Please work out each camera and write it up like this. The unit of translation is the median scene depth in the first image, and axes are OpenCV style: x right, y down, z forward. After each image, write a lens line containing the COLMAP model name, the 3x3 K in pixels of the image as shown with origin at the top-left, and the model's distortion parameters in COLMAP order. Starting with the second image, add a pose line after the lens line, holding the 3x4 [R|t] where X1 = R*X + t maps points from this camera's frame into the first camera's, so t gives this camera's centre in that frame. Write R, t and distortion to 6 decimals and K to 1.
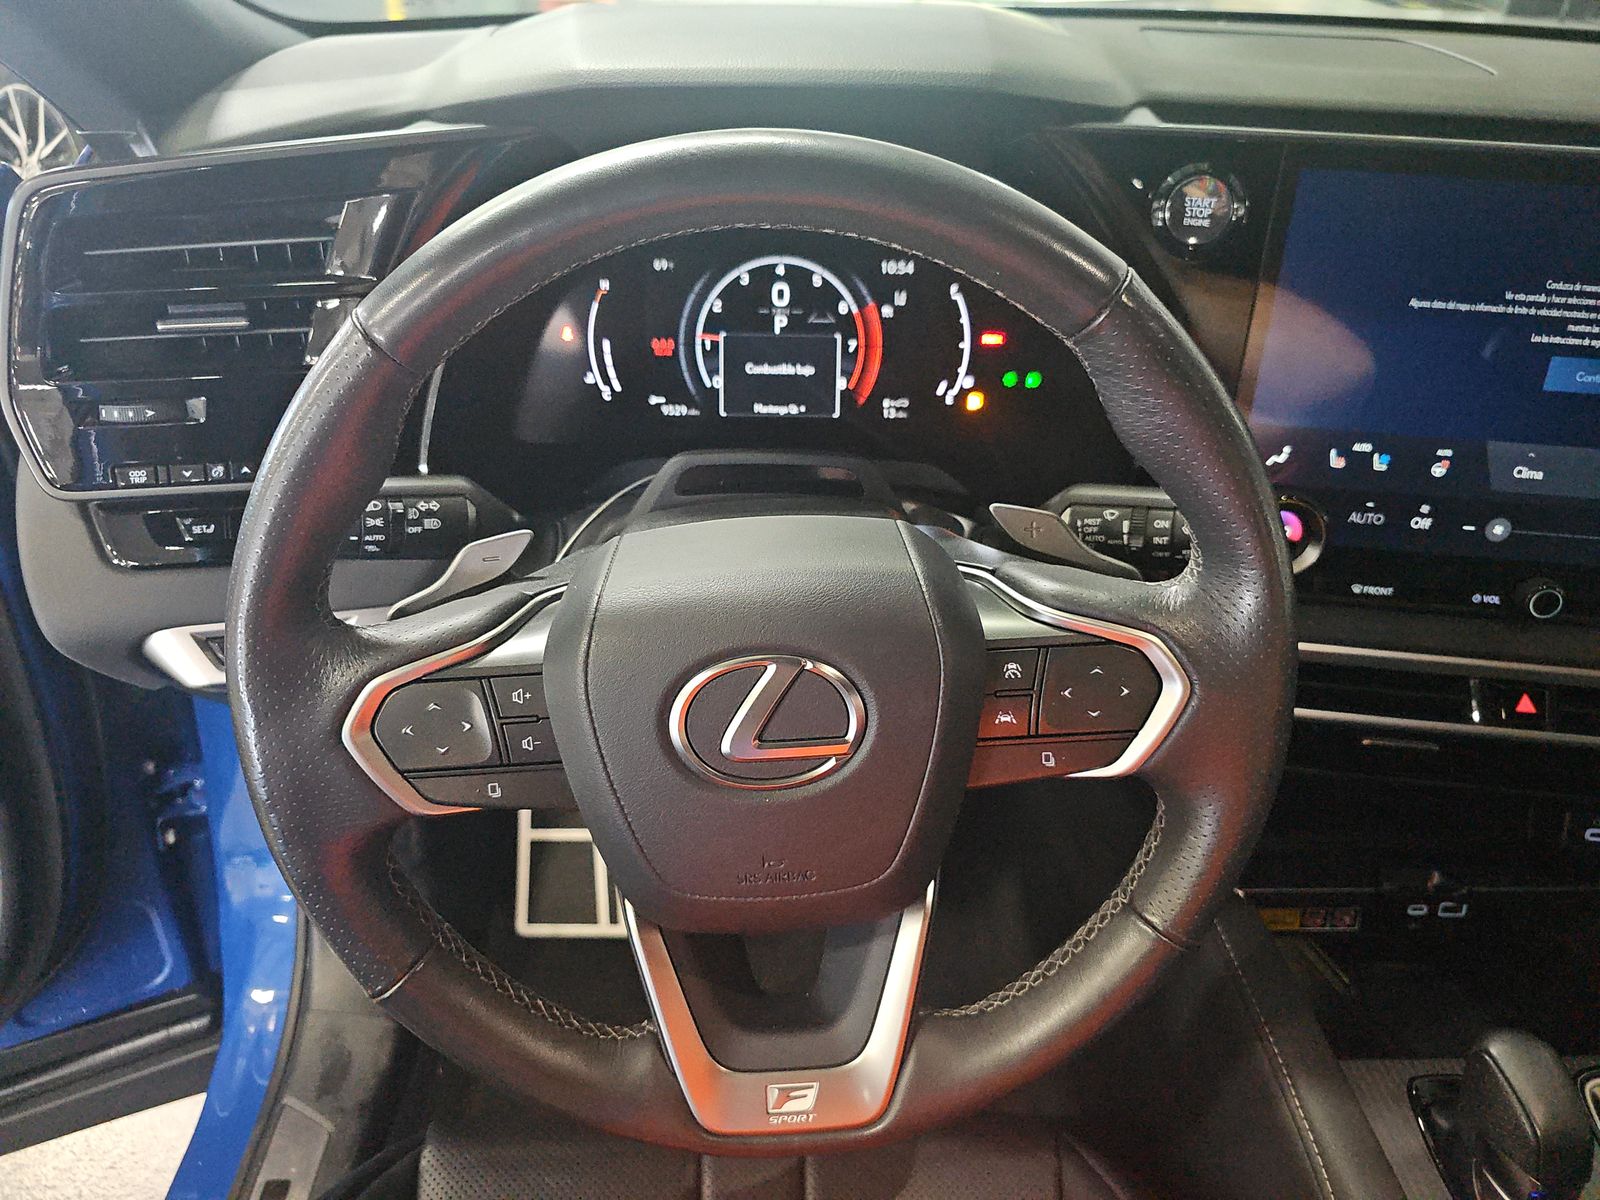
lens RADIAL K [[1046.4, 0, 797.4], [0, 1046.4, 598.9], [0, 0, 1]] dist [-0.007962, -0.007165]
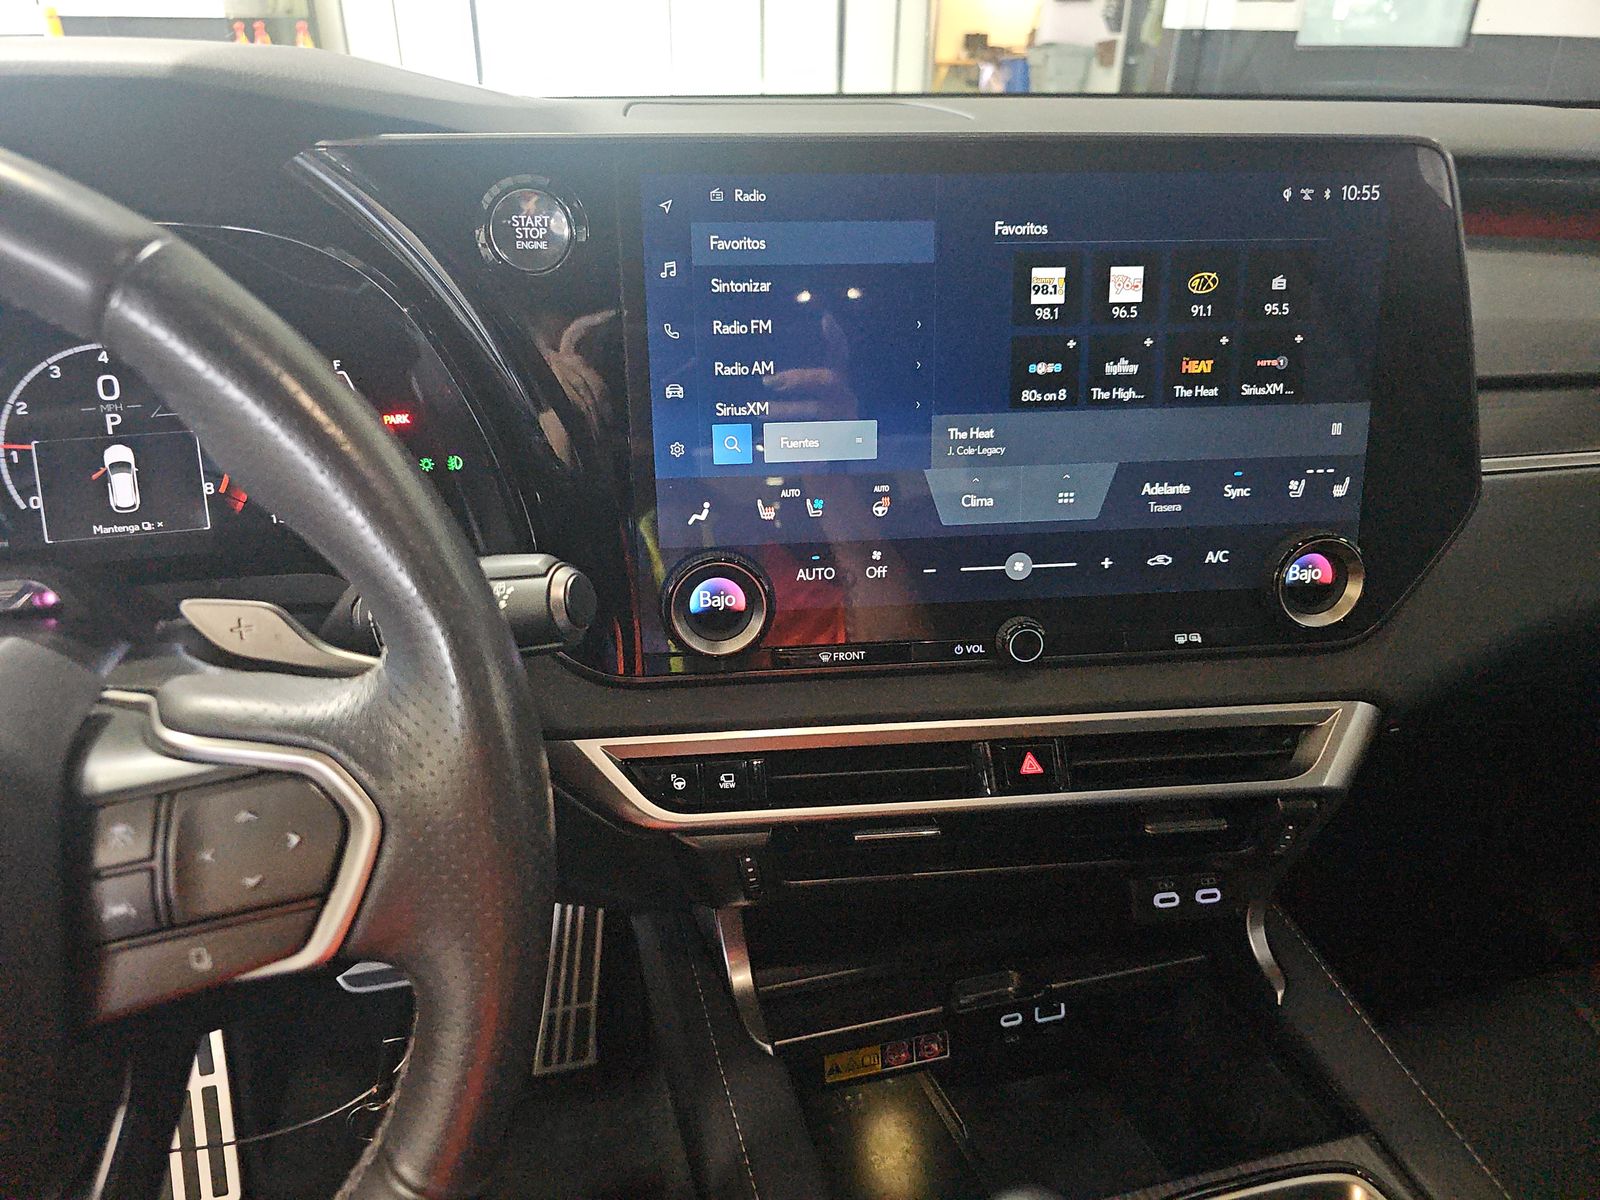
lens RADIAL K [[1046.4, 0, 802.2], [0, 1046.4, 599.3], [0, 0, 1]] dist [-0.007962, -0.007165]
pose [[0.973678, -0.117985, 0.195014, 0.361742], [0.142655, 0.982752, -0.117680, 0.041468], [-0.177766, 0.142402, 0.973715, 0.171181]]
